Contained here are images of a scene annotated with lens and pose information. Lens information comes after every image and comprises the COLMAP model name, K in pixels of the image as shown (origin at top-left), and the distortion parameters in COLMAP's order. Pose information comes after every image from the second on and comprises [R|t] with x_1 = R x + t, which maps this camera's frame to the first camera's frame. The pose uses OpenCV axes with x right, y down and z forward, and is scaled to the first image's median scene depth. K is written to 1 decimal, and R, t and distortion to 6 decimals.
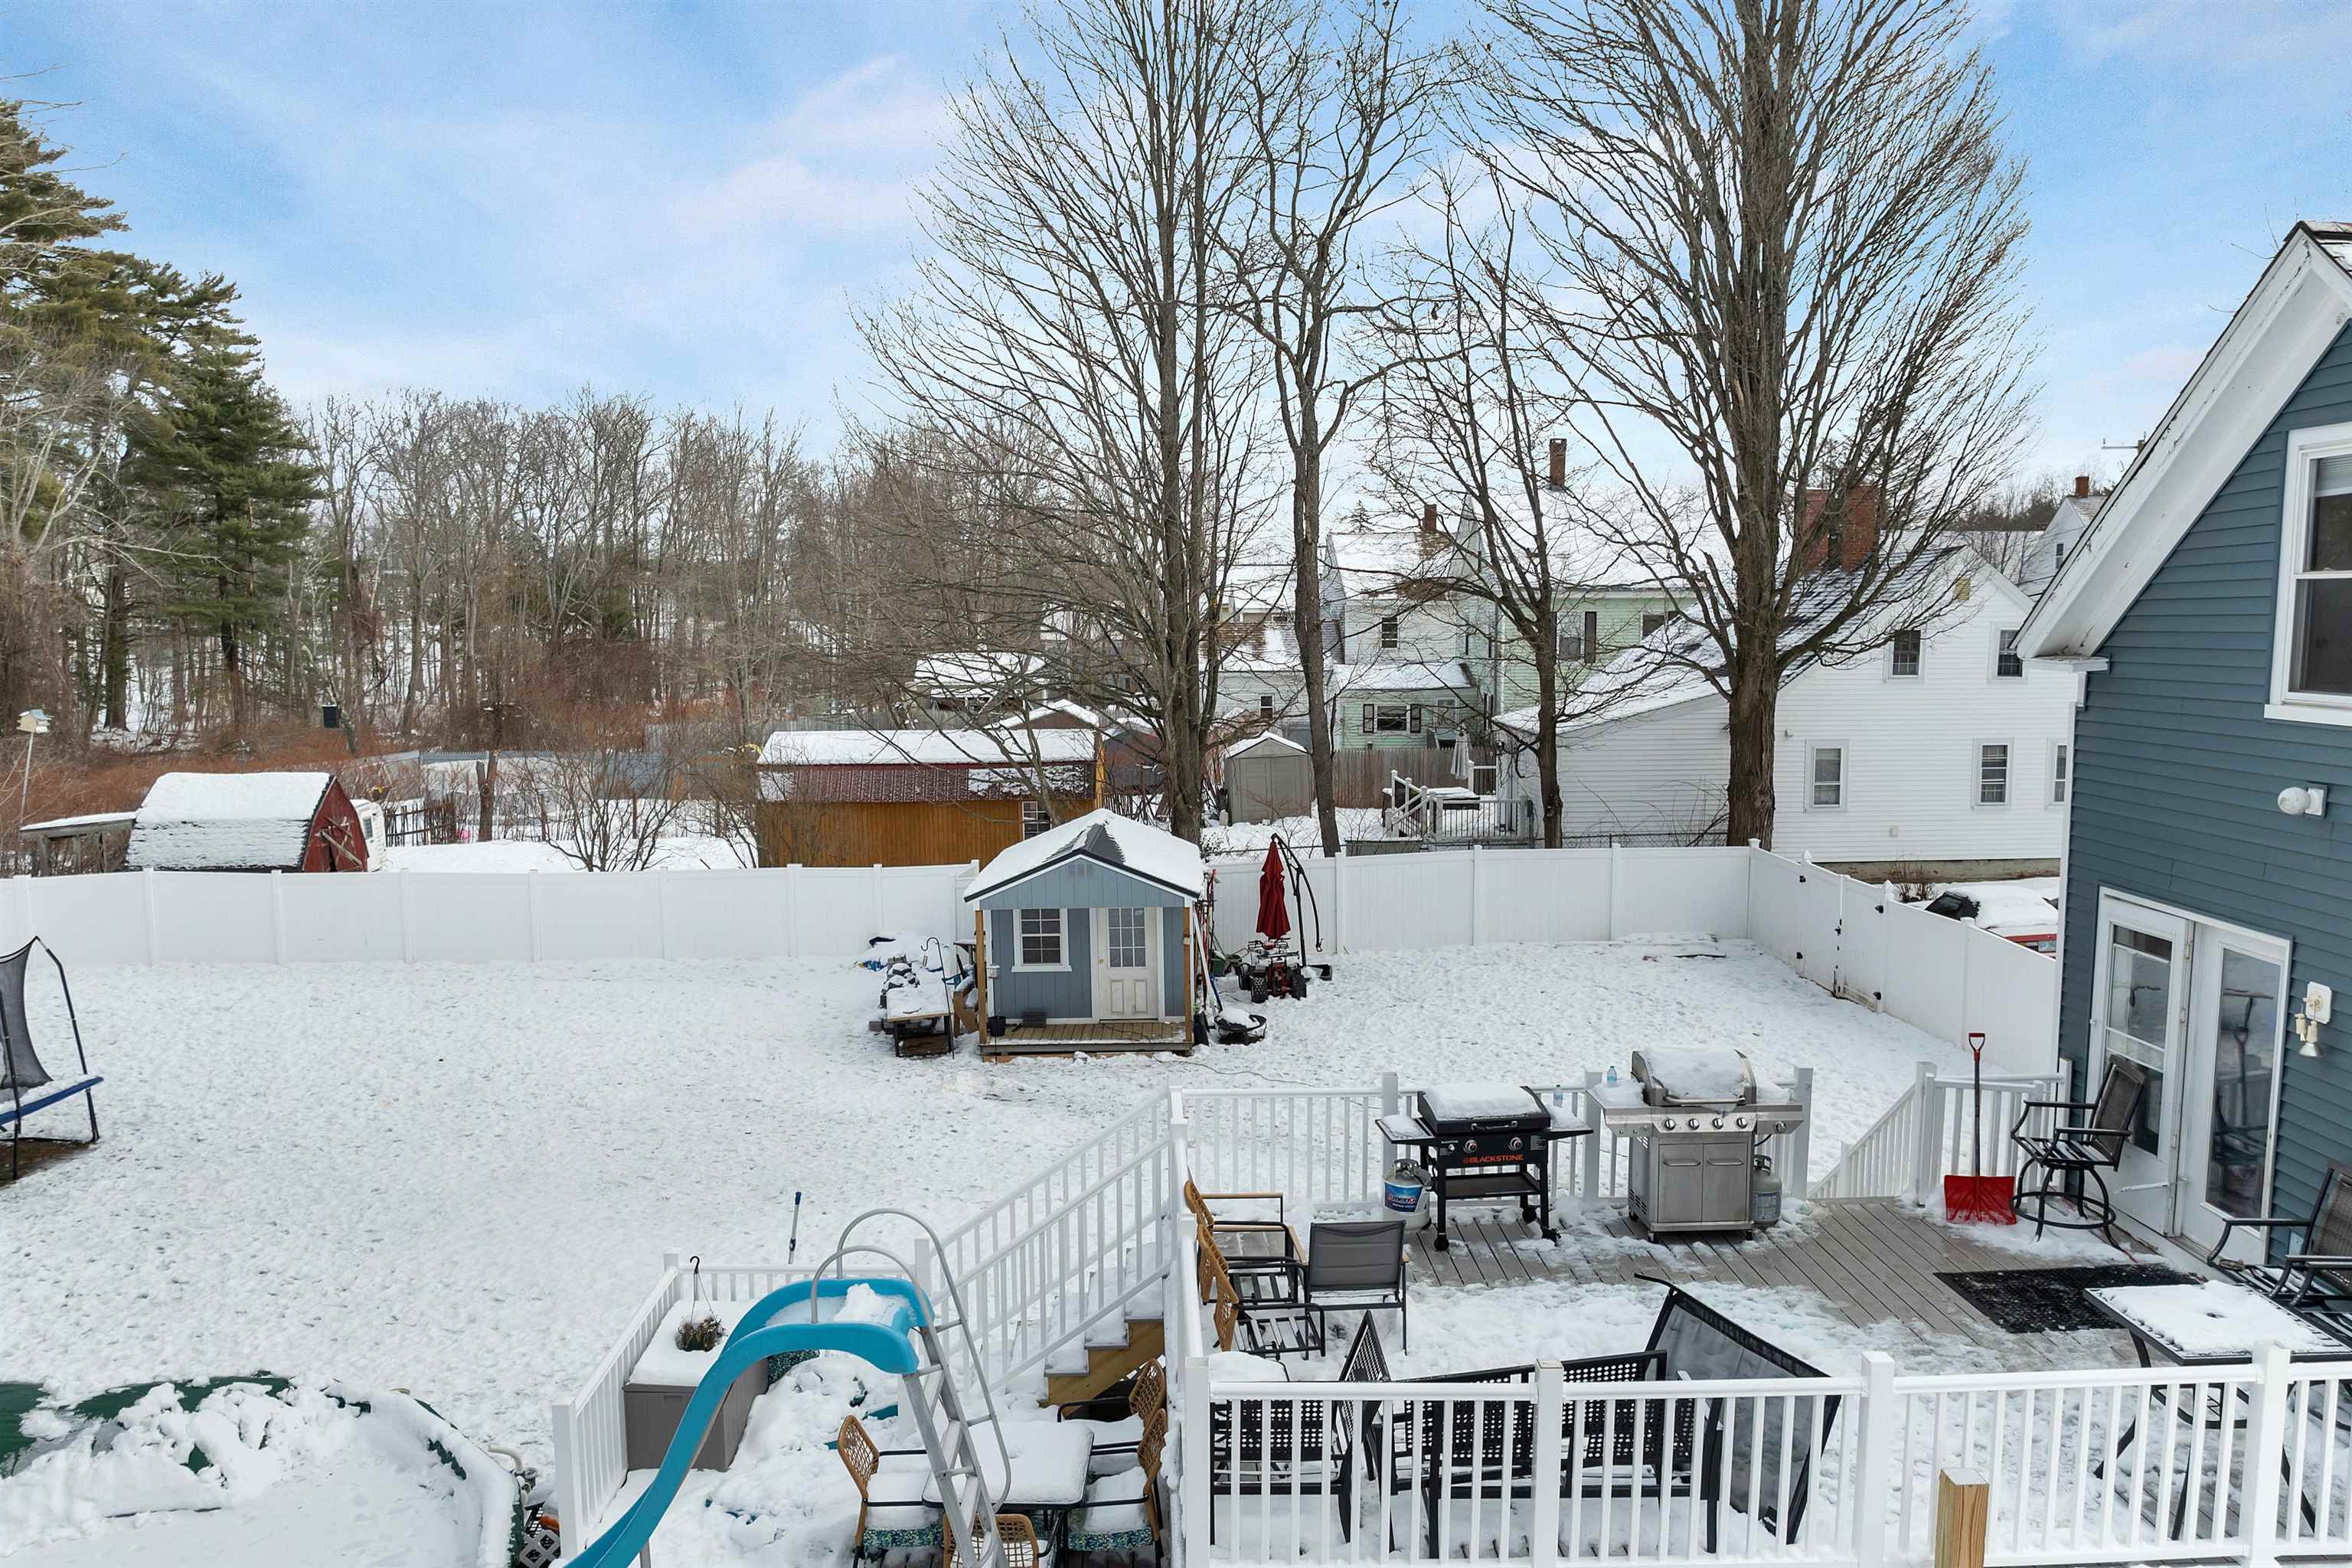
lens RADIAL K [[1717.2, 0, 1183.0], [0, 1717.2, 824.4], [0, 0, 1]] dist [-0.046664, 0.023645]
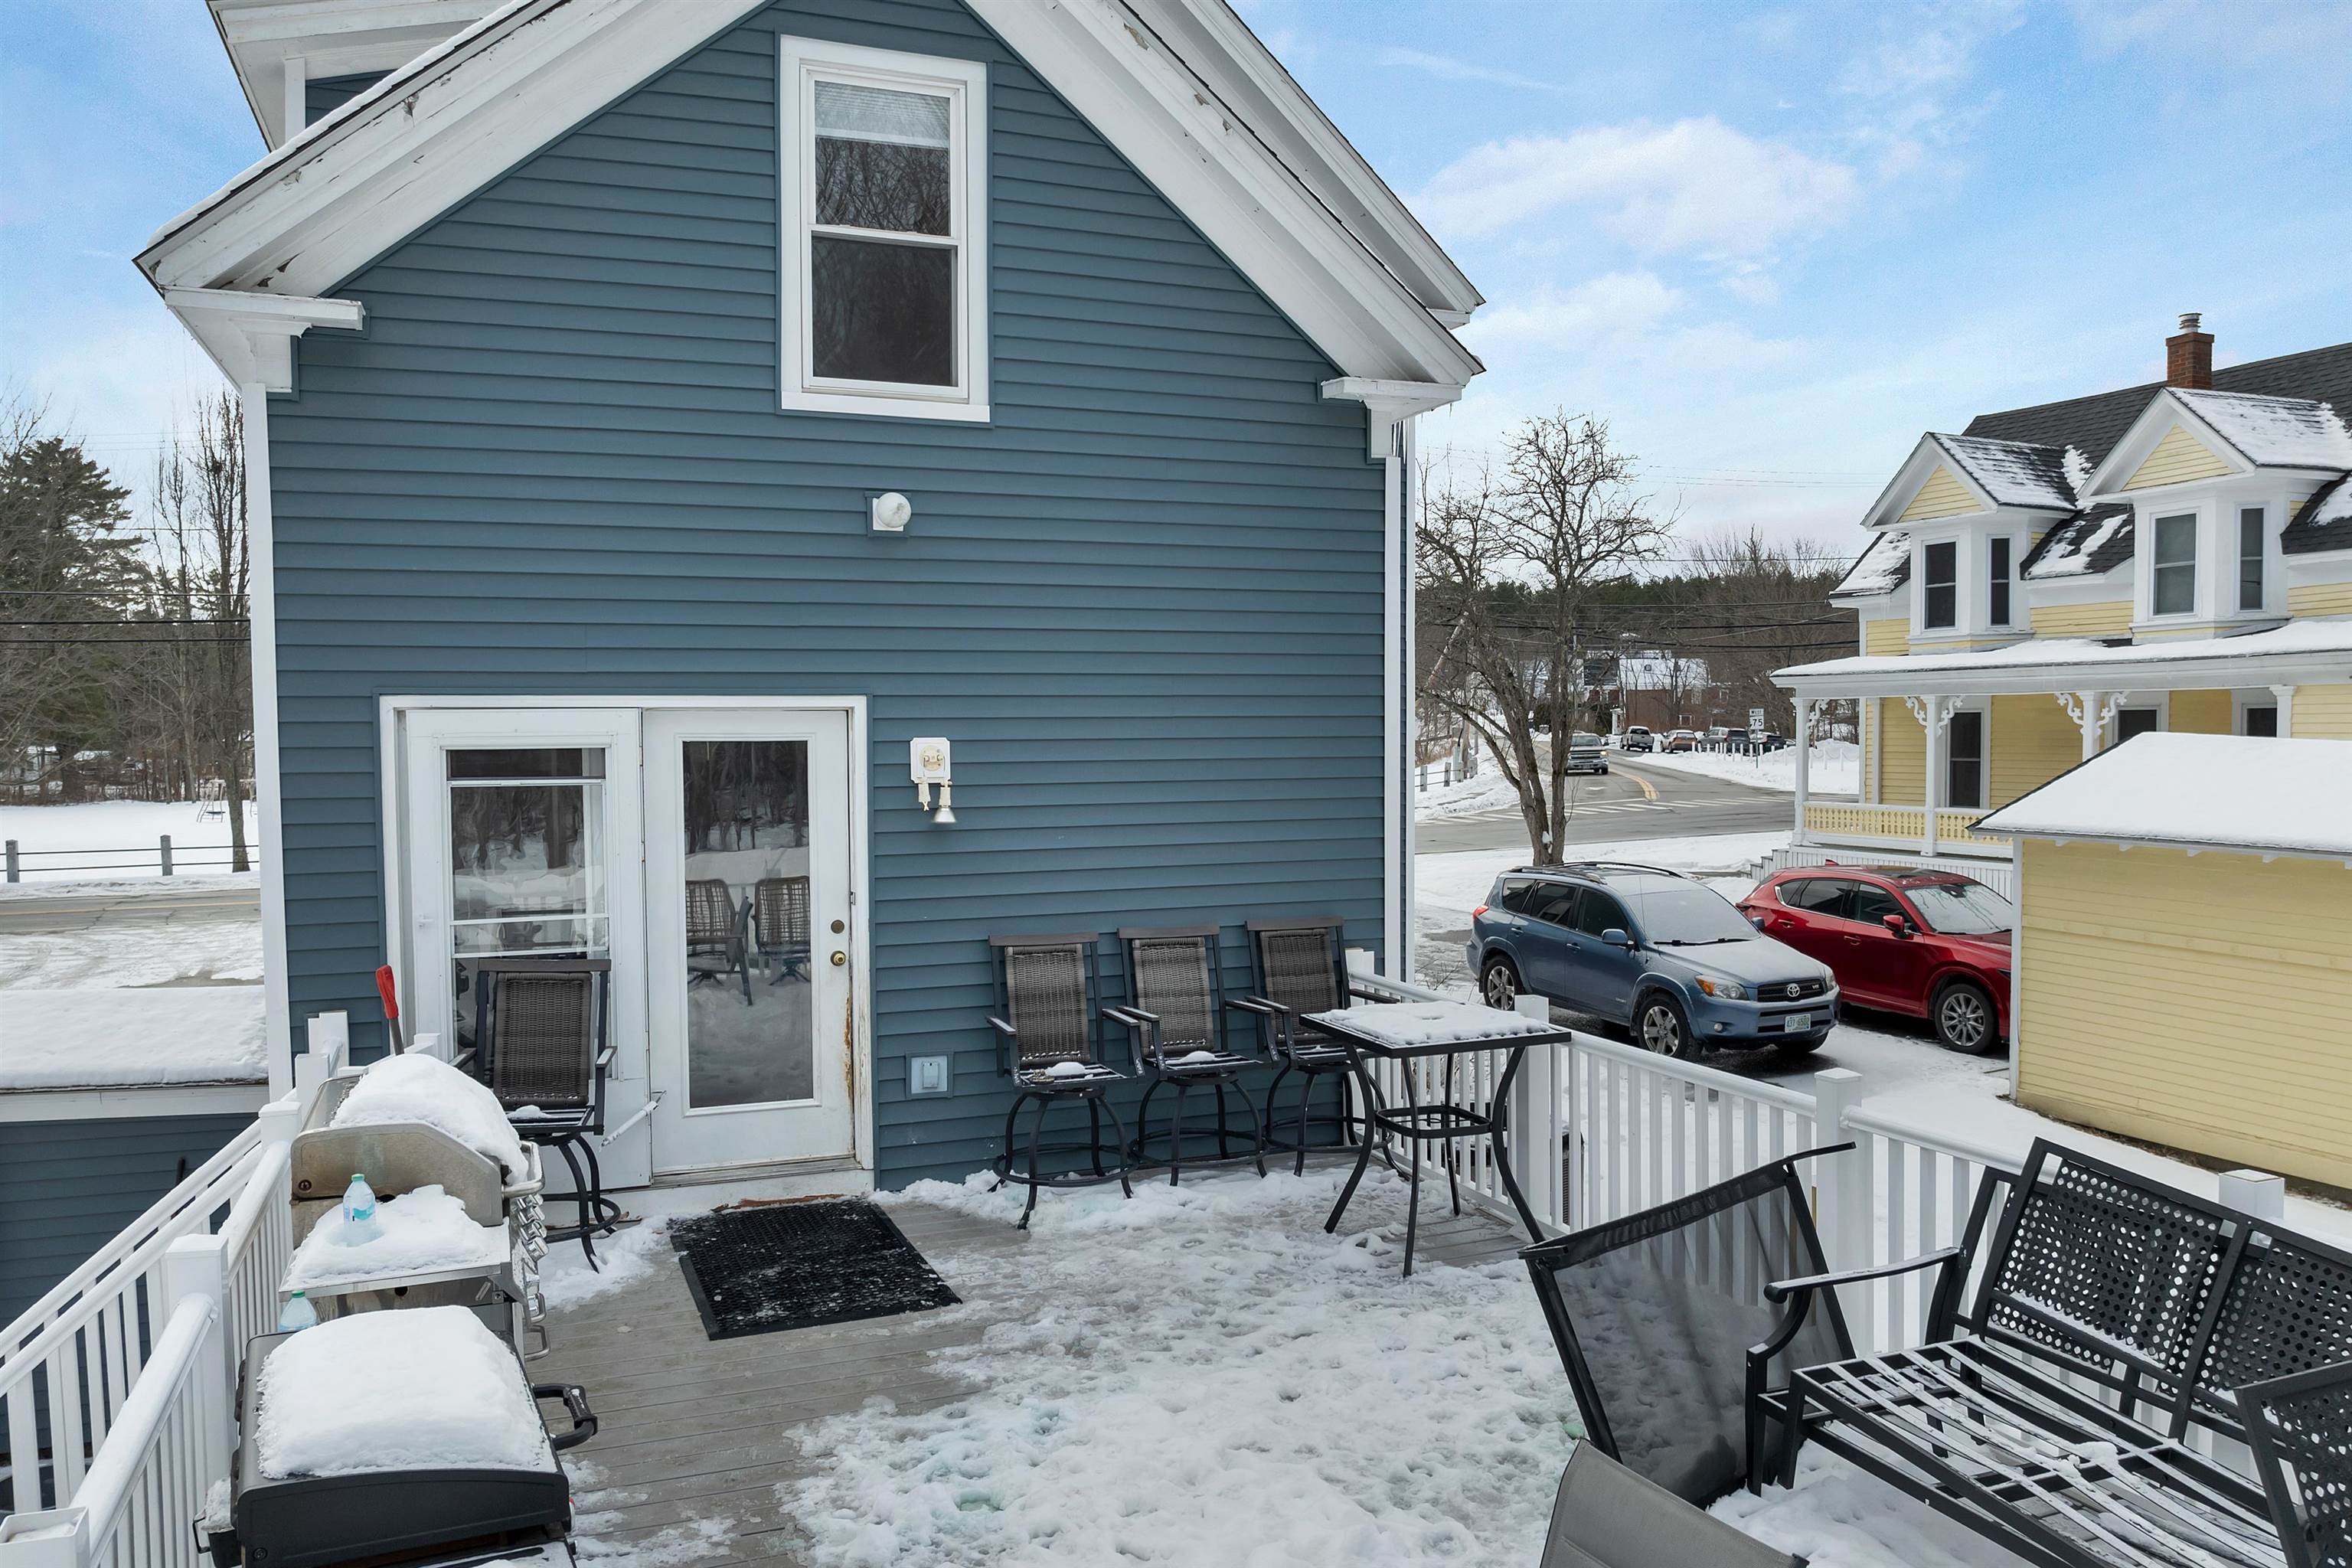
lens RADIAL K [[1693.6, 0, 1204.7], [0, 1693.6, 792.5], [0, 0, 1]] dist [-0.039465, 0.002100]
pose [[-0.349659, -0.023063, 0.936593, -0.048521], [0.123910, 0.989776, 0.070632, 0.027867], [-0.928647, 0.140750, -0.343227, 0.404642]]
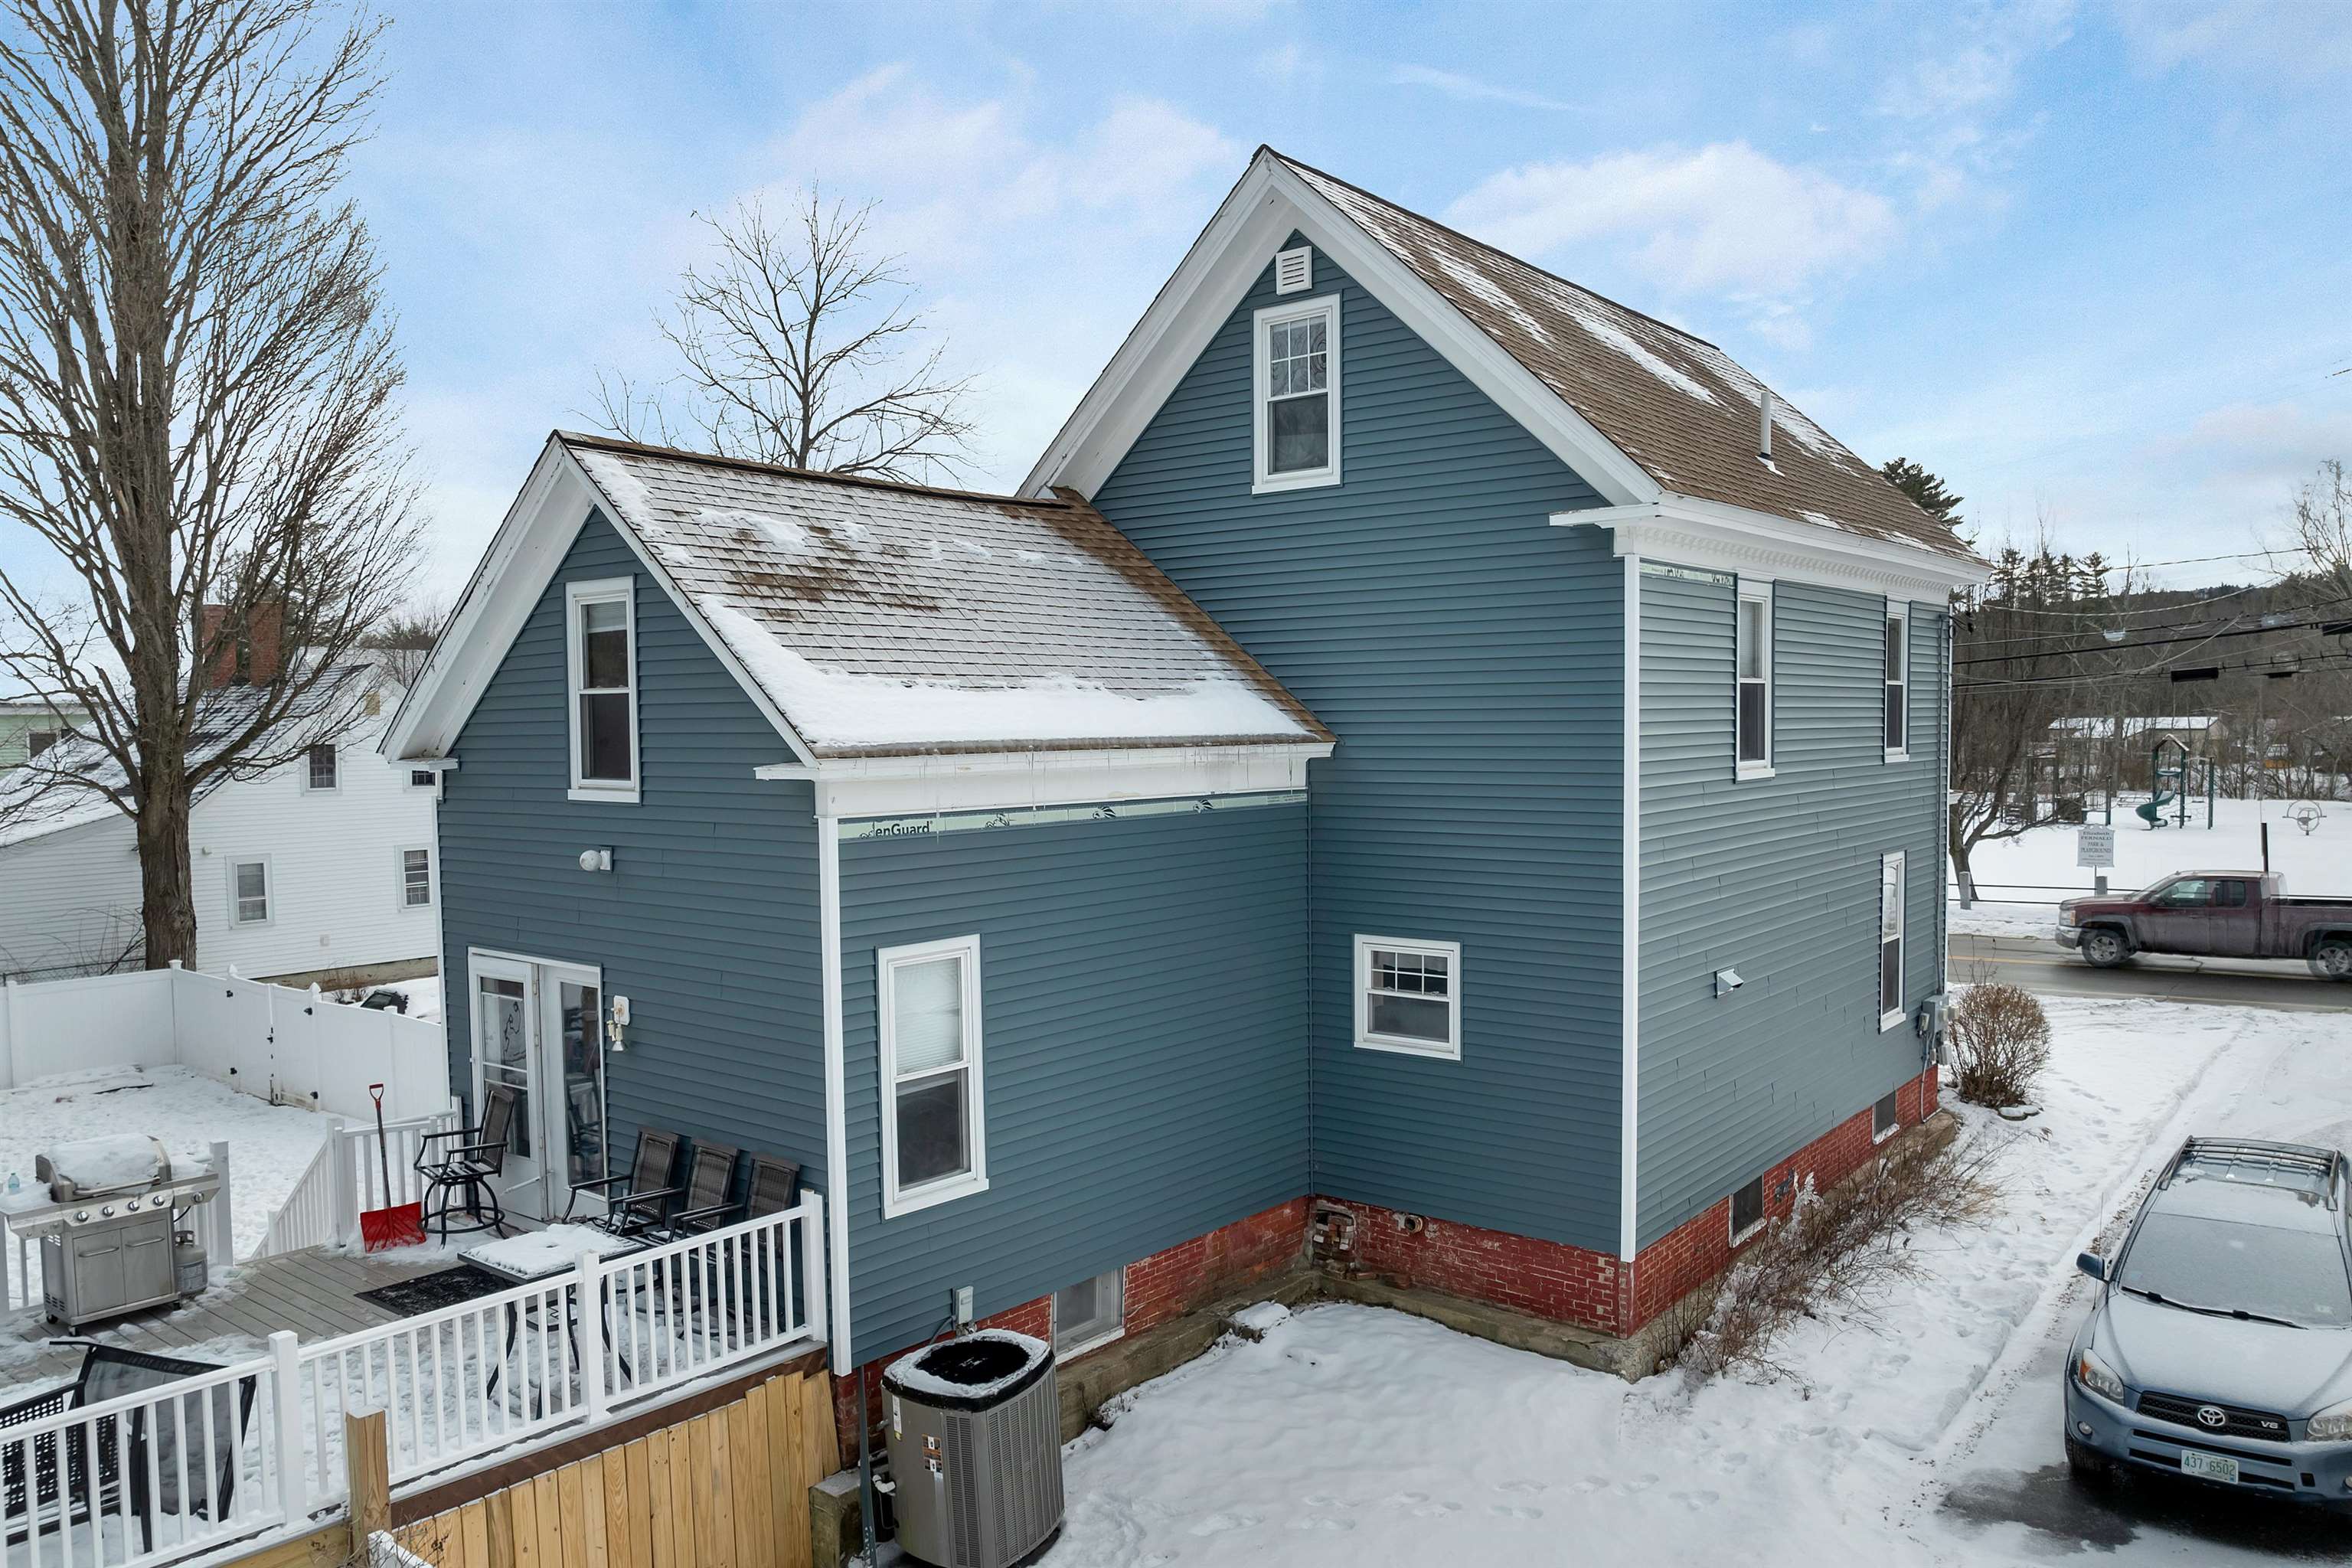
lens RADIAL K [[1717.2, 0, 1183.0], [0, 1717.2, 824.4], [0, 0, 1]] dist [-0.046664, 0.023645]
pose [[0.654312, -0.046257, 0.754808, -0.016228], [0.097673, 0.994936, -0.023696, 0.012174], [-0.749890, 0.089229, 0.655517, -0.078870]]
